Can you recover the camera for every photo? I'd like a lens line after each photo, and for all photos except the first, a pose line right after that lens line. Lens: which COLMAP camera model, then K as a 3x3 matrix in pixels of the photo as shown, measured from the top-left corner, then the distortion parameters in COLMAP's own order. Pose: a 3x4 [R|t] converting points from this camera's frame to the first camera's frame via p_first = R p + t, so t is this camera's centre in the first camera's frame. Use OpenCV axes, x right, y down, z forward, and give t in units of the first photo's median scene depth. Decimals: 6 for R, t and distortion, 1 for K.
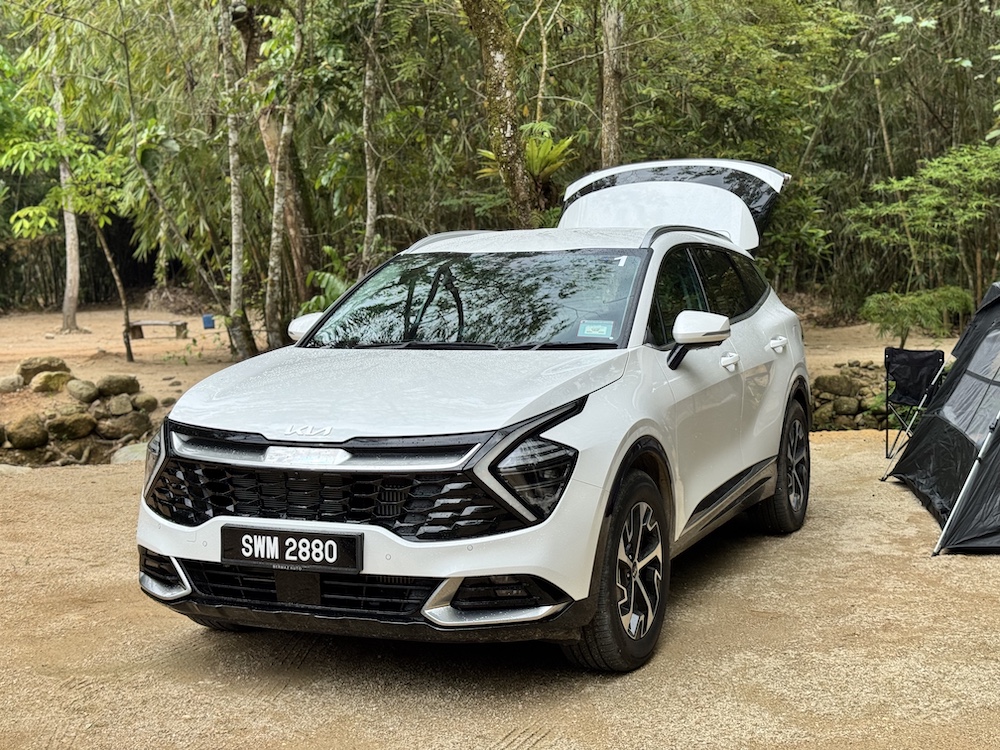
lens RADIAL K [[1485.1, 0, 500.0], [0, 1485.1, 375.0], [0, 0, 1]] dist [0.274092, -0.010921]
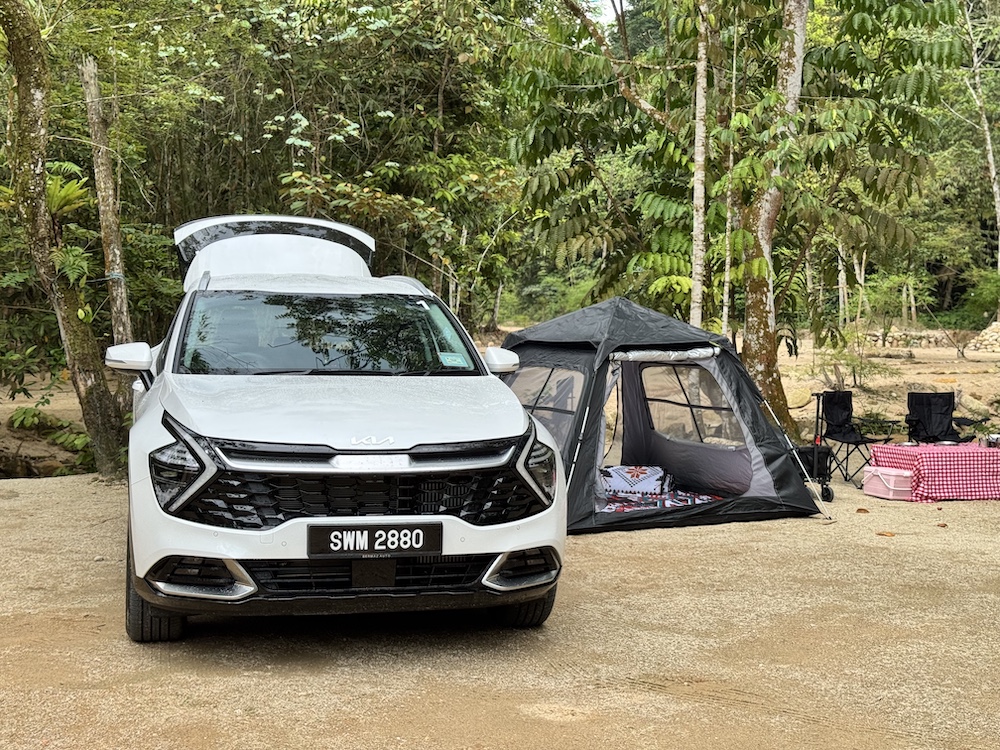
lens RADIAL K [[1485.1, 0, 500.0], [0, 1485.1, 375.0], [0, 0, 1]] dist [0.274092, -0.010921]
pose [[0.799870, -0.000746, 0.600173, -0.761407], [0.020265, 0.999463, -0.025766, 0.018021], [-0.599831, 0.032772, 0.799455, -0.003434]]
